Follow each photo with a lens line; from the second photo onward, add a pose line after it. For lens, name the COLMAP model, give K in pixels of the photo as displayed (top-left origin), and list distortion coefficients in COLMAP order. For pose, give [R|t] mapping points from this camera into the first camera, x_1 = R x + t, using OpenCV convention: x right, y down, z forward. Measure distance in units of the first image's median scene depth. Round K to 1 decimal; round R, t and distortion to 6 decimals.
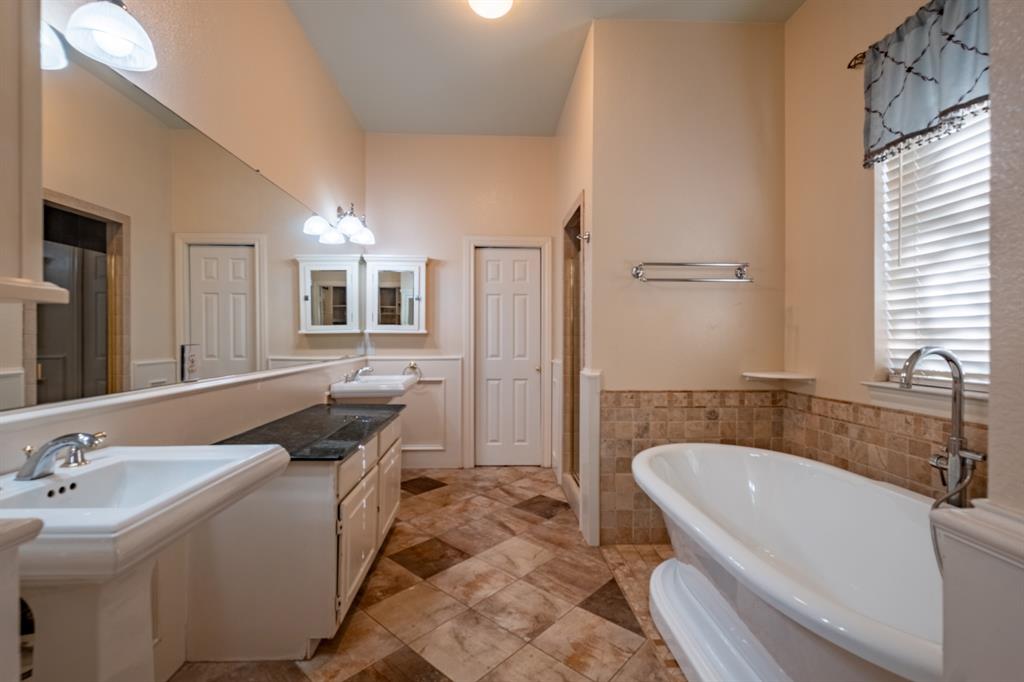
lens RADIAL K [[459.1, 0, 511.1], [0, 459.1, 339.8], [0, 0, 1]] dist [0.013176, -0.006524]
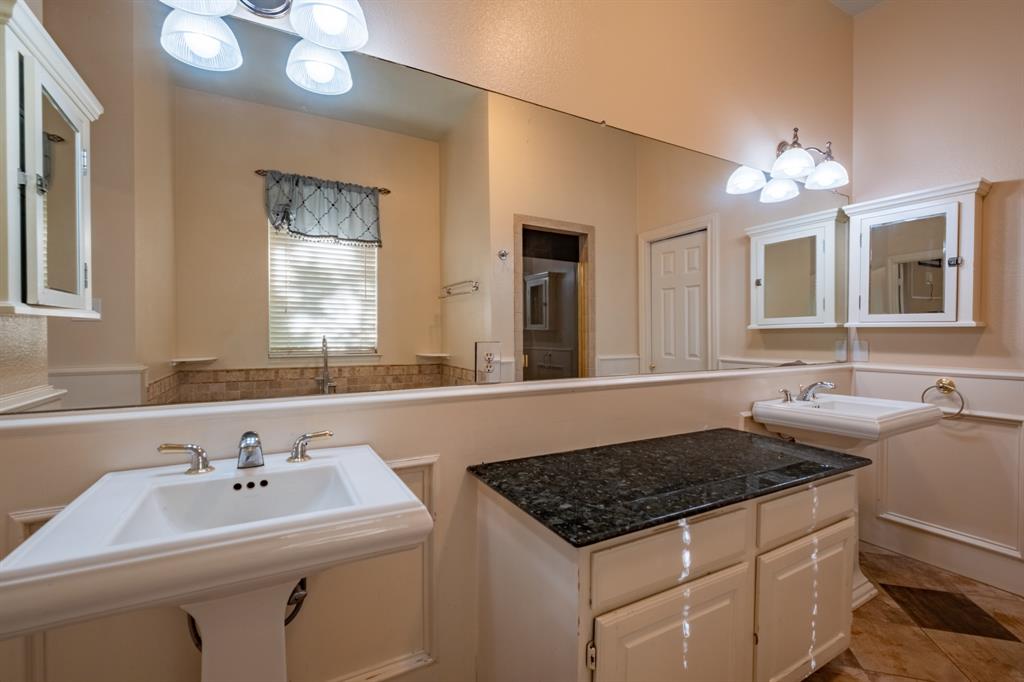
lens RADIAL K [[459.1, 0, 452.8], [0, 459.1, 343.1], [0, 0, 1]] dist [0.013176, -0.006524]
pose [[0.437126, 0.016847, -0.899243, 0.028460], [-0.004808, 0.999854, 0.016394, -0.000855], [0.899388, -0.002843, 0.437143, 0.232338]]
